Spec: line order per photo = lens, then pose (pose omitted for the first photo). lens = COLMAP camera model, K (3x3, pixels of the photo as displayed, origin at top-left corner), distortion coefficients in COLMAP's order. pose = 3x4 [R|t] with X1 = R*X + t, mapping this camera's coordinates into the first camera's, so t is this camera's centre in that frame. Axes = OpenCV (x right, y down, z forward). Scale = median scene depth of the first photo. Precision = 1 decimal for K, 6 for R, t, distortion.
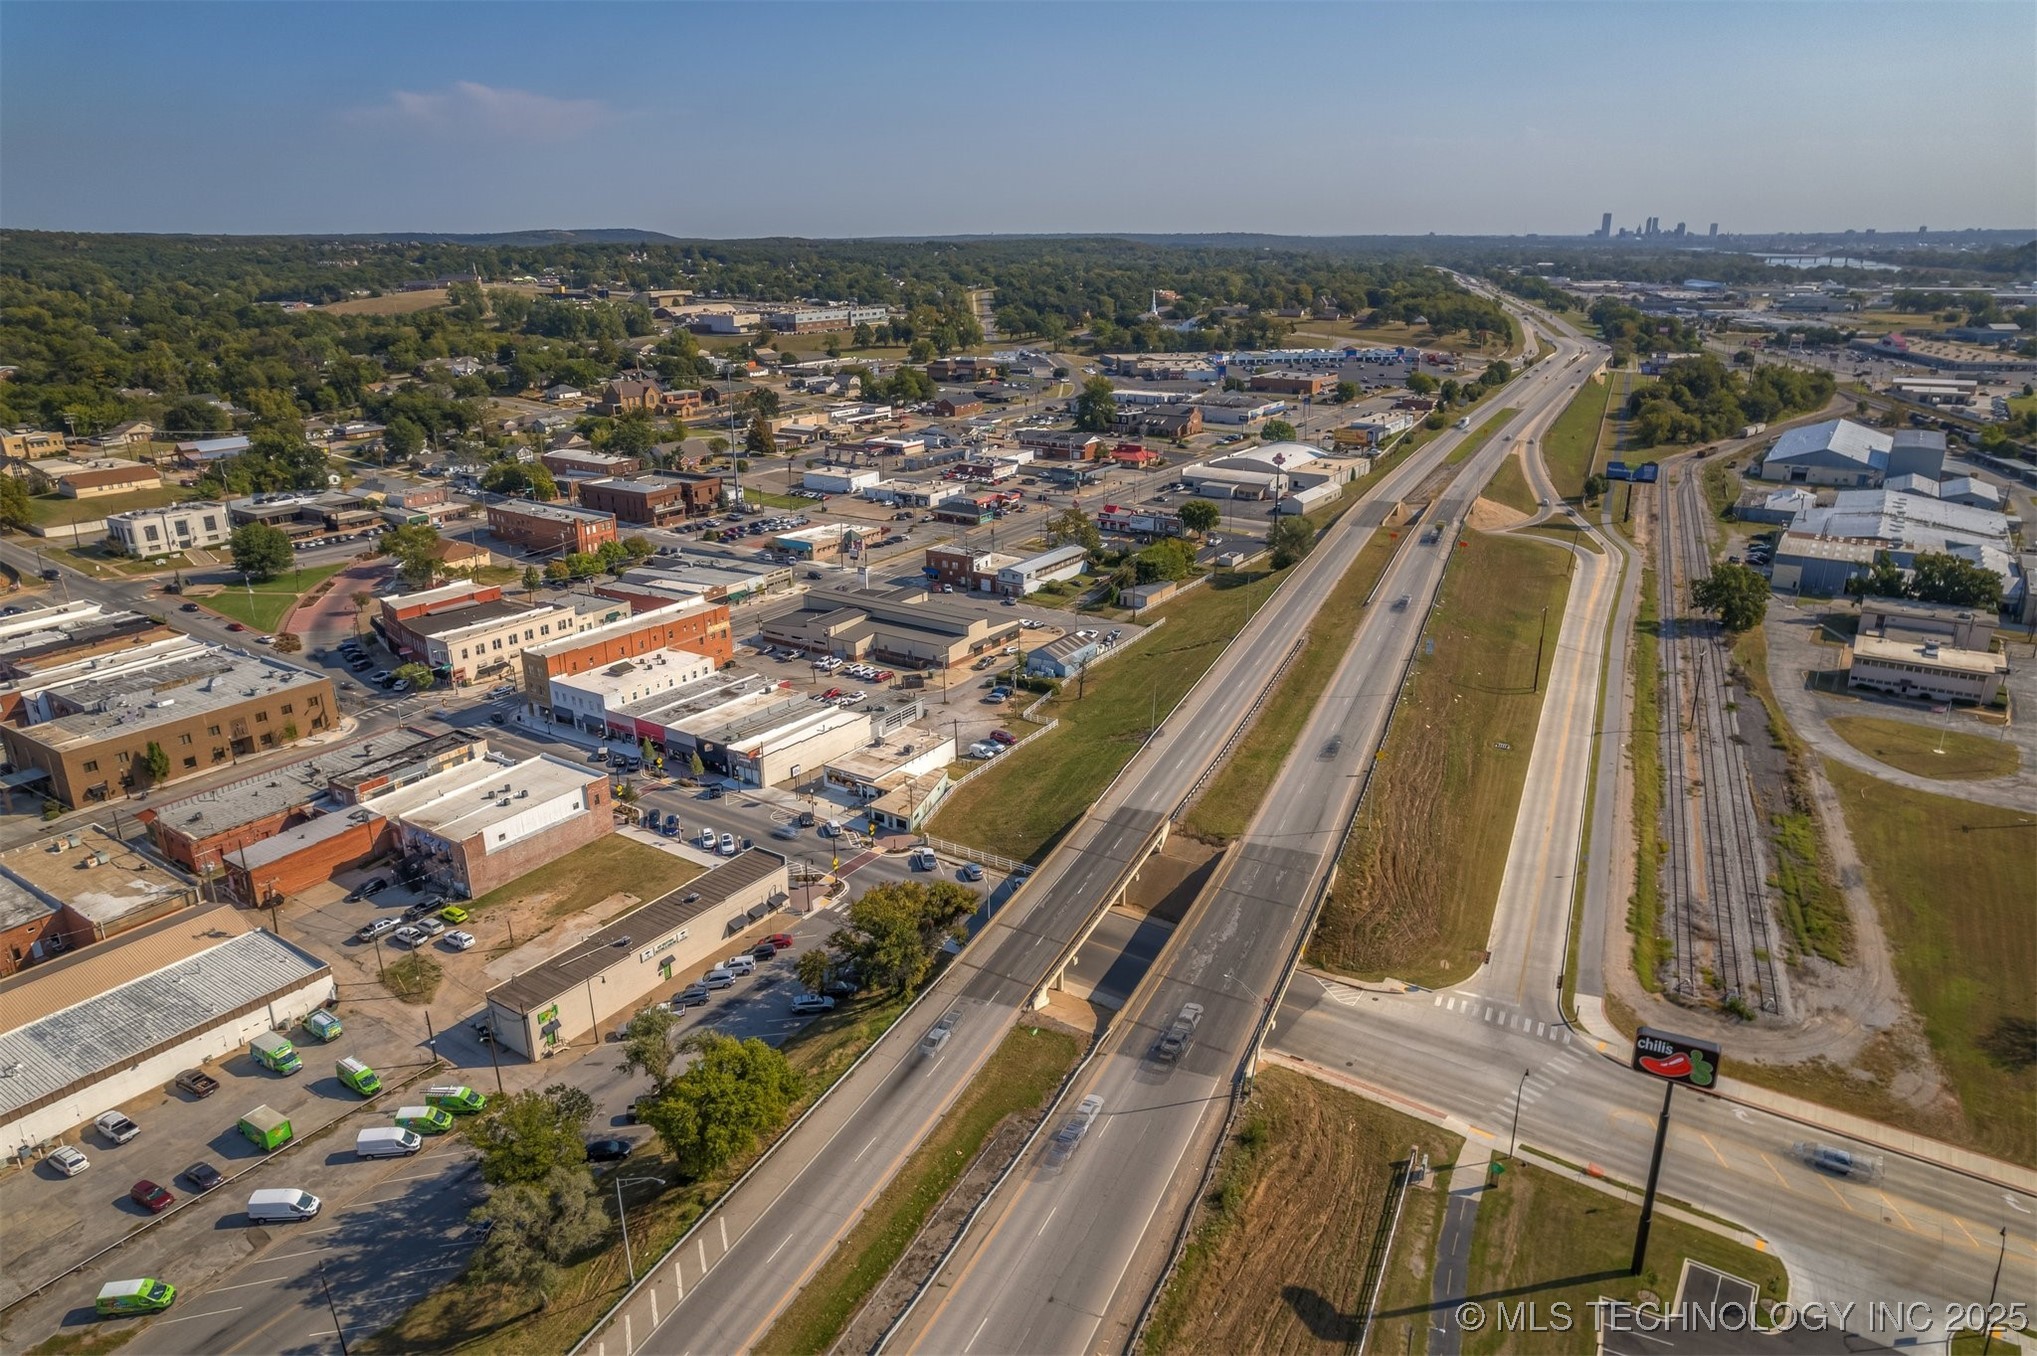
lens RADIAL K [[1309.5, 0, 1021.2], [0, 1309.5, 679.0], [0, 0, 1]] dist [-0.079417, 0.090765]
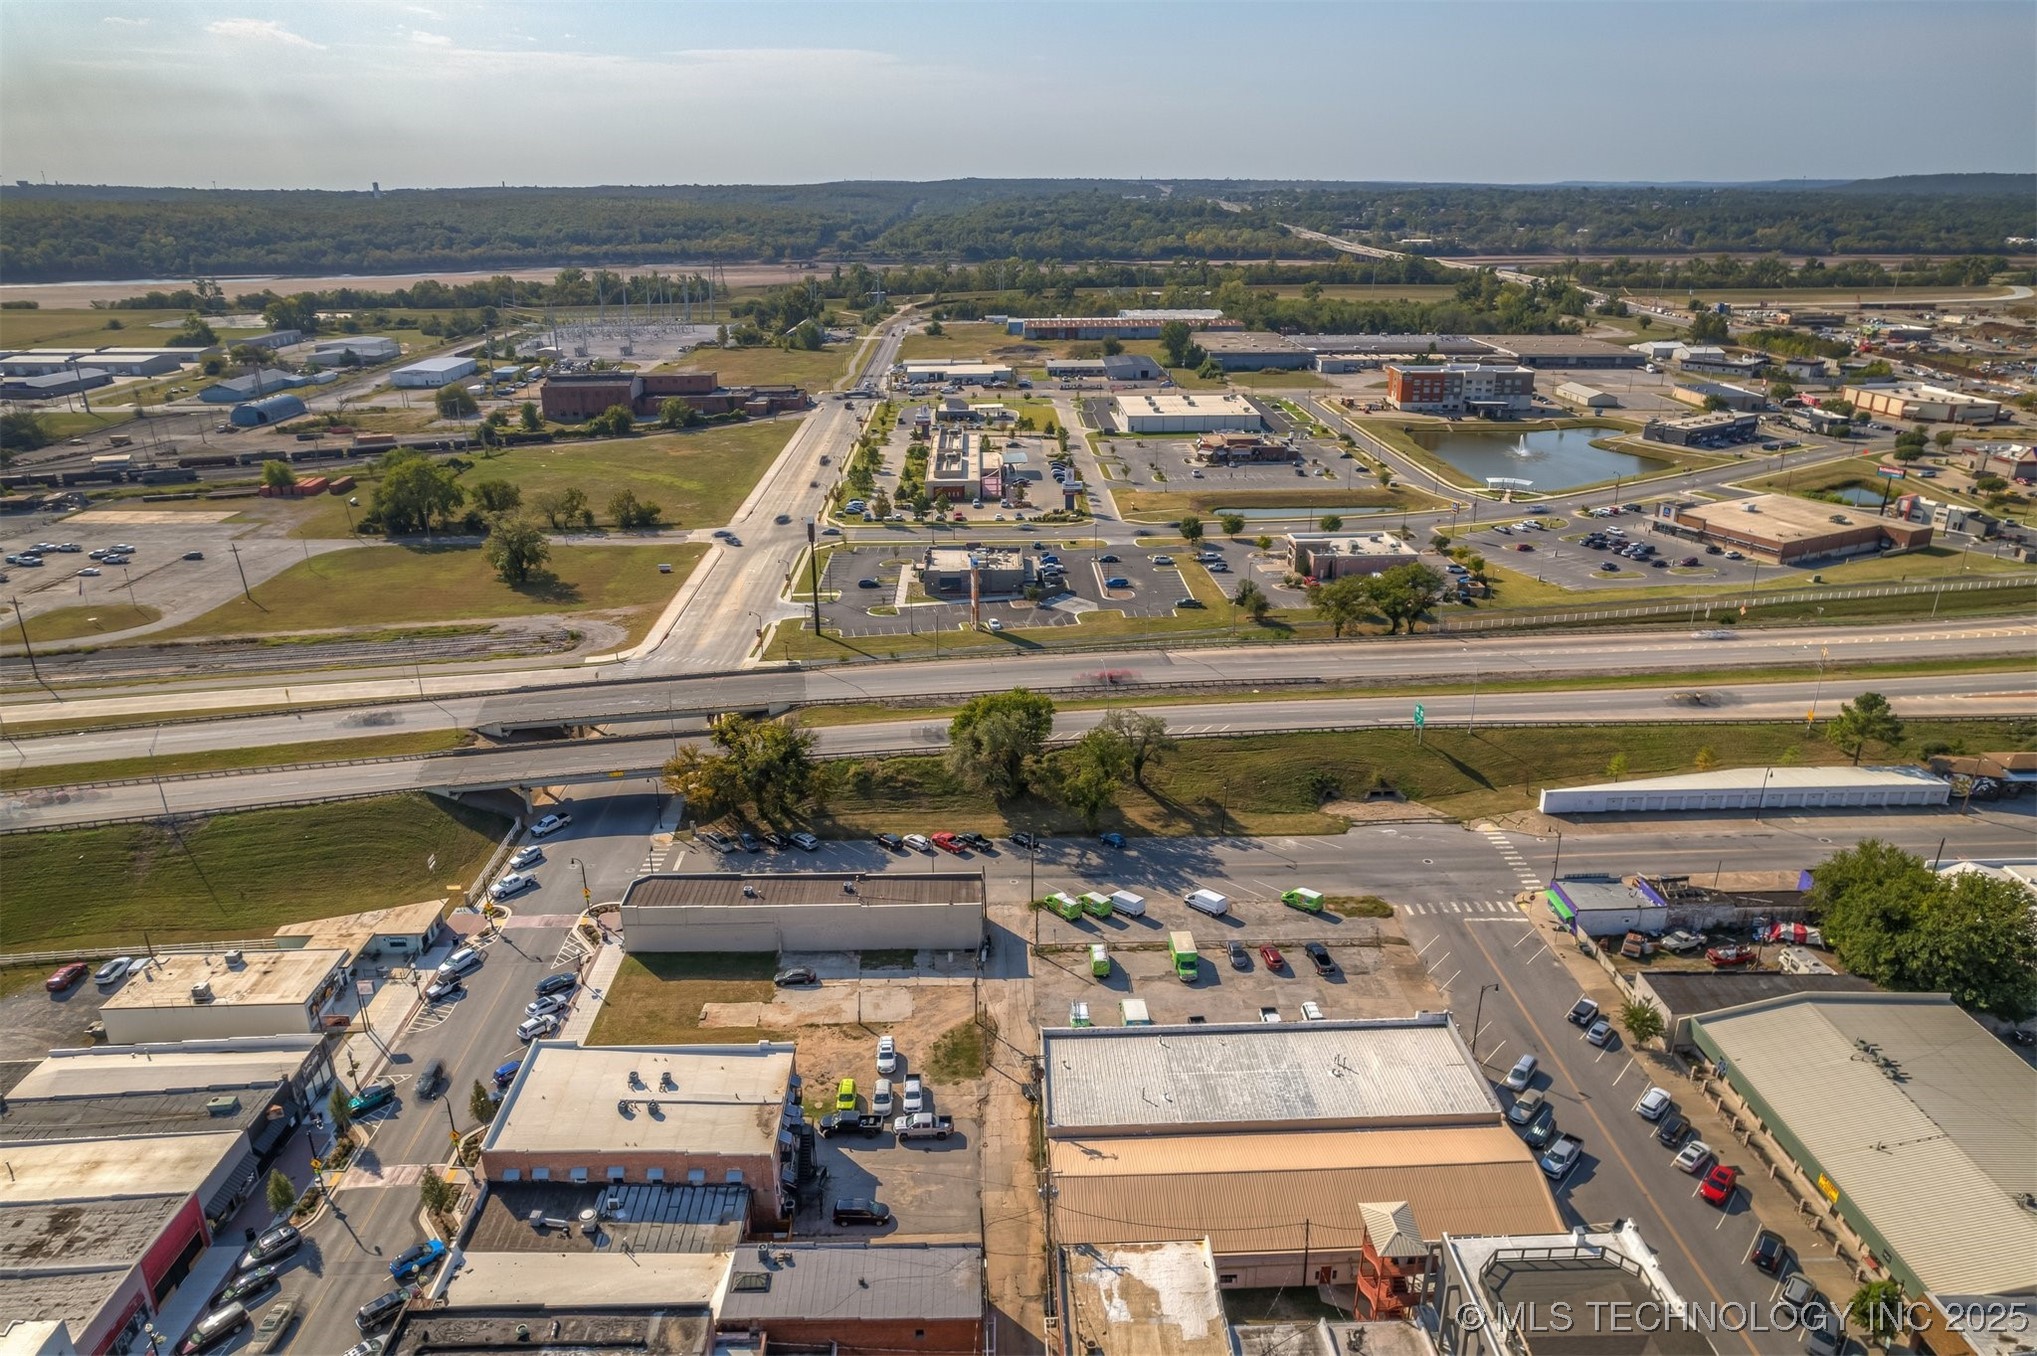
lens RADIAL K [[1302.3, 0, 1023.9], [0, 1302.3, 680.1], [0, 0, 1]] dist [-0.074396, 0.084151]
pose [[-0.584166, -0.282317, 0.760952, -0.782559], [0.273909, 0.813978, 0.512263, -0.289245], [-0.764019, 0.507678, -0.398169, 0.857726]]
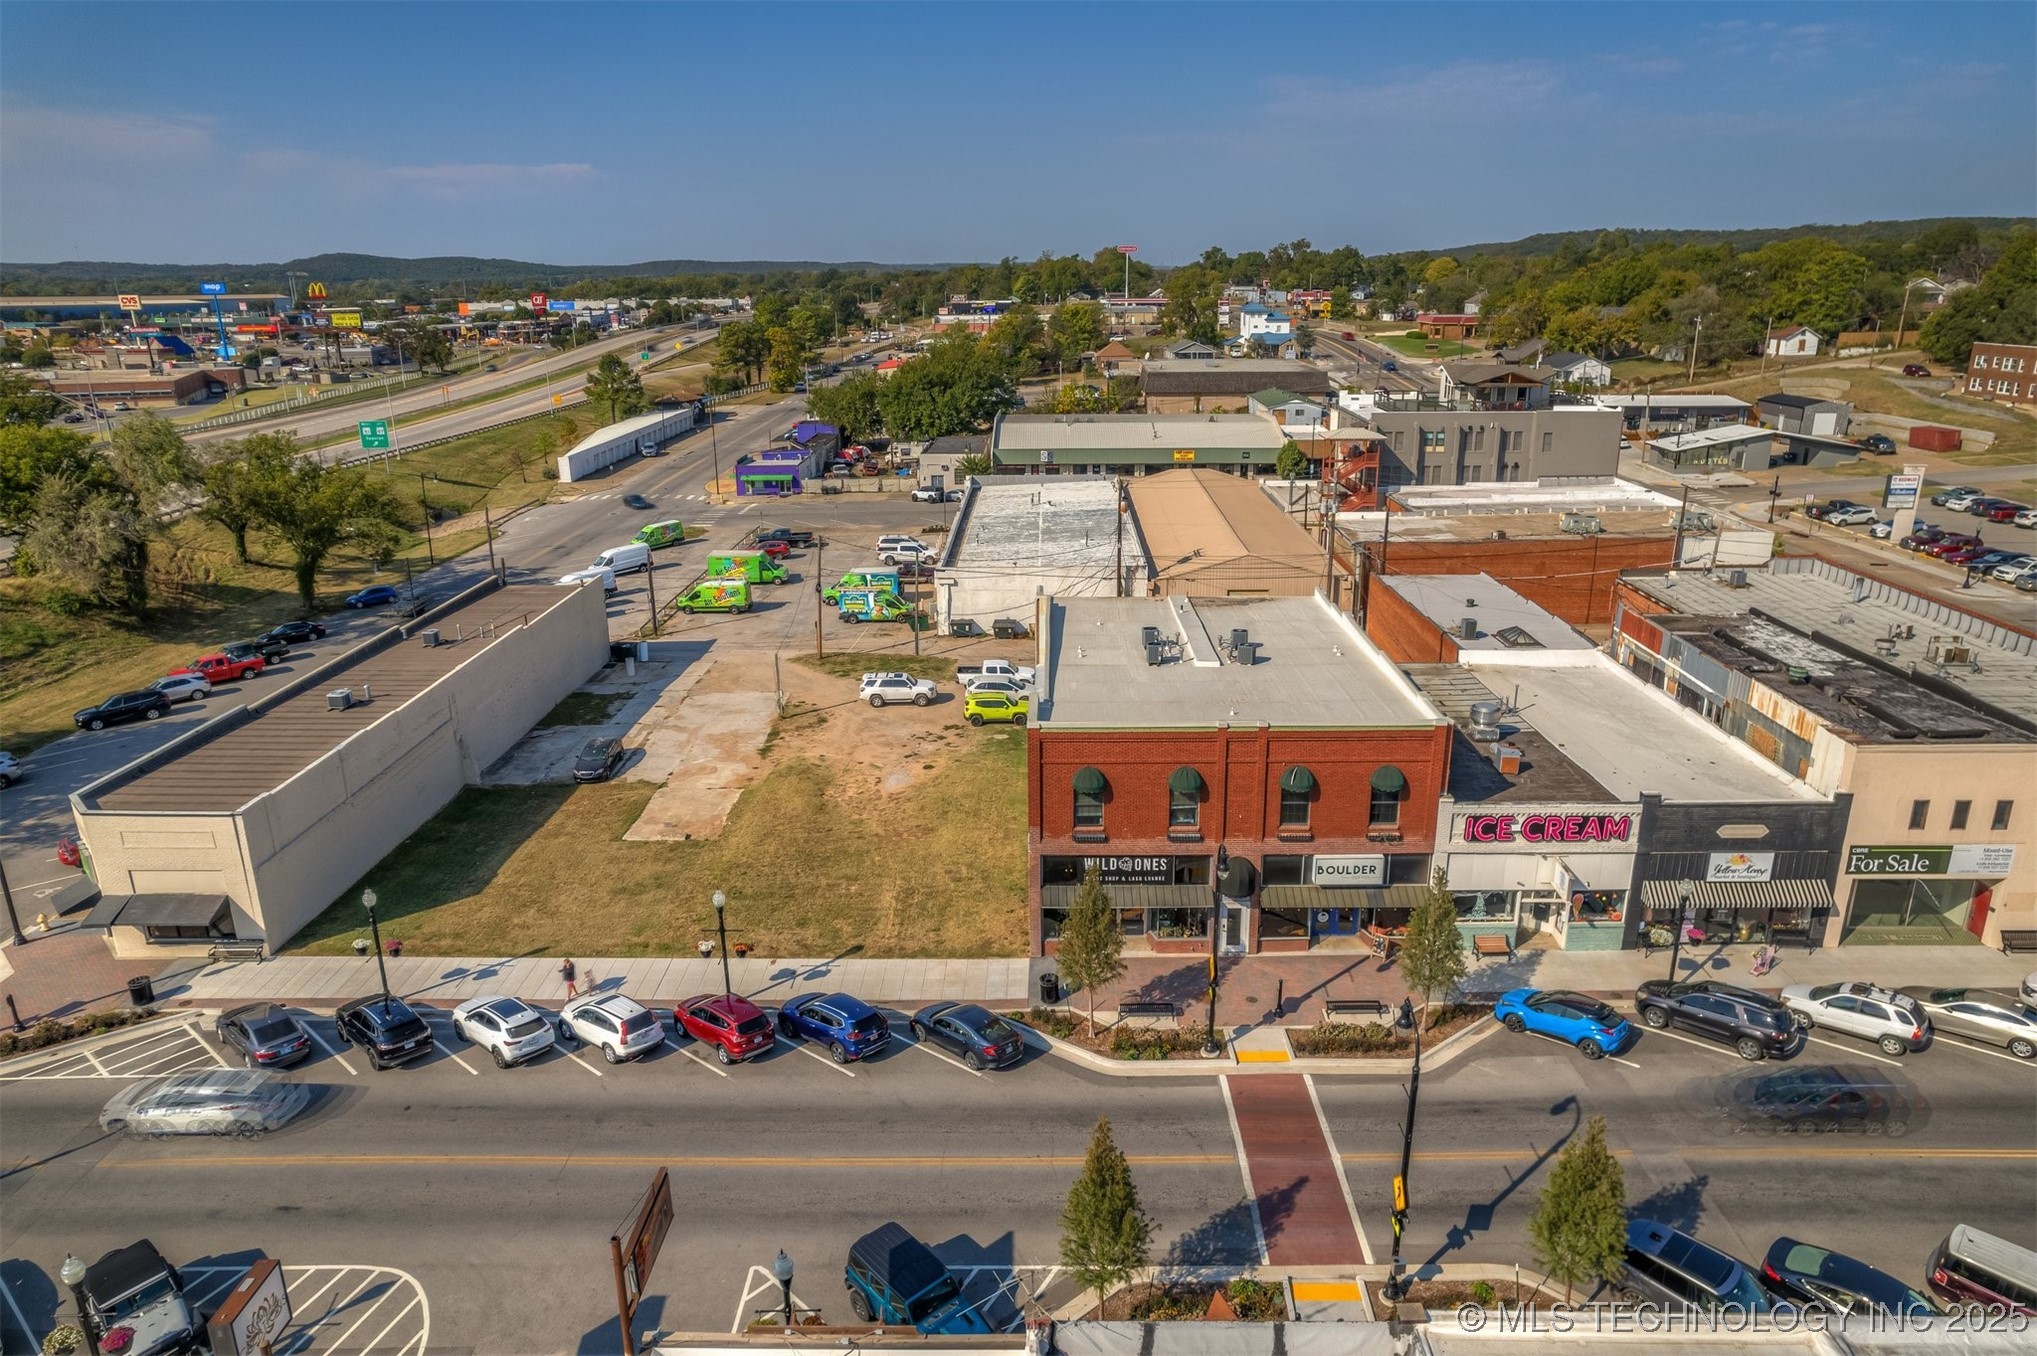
lens RADIAL K [[1302.3, 0, 1023.9], [0, 1302.3, 680.1], [0, 0, 1]] dist [-0.074396, 0.084151]
pose [[-0.840102, 0.178570, -0.512192, -0.170724], [-0.162034, 0.818530, 0.551139, -0.058691], [0.517661, 0.546006, -0.658714, 1.012263]]
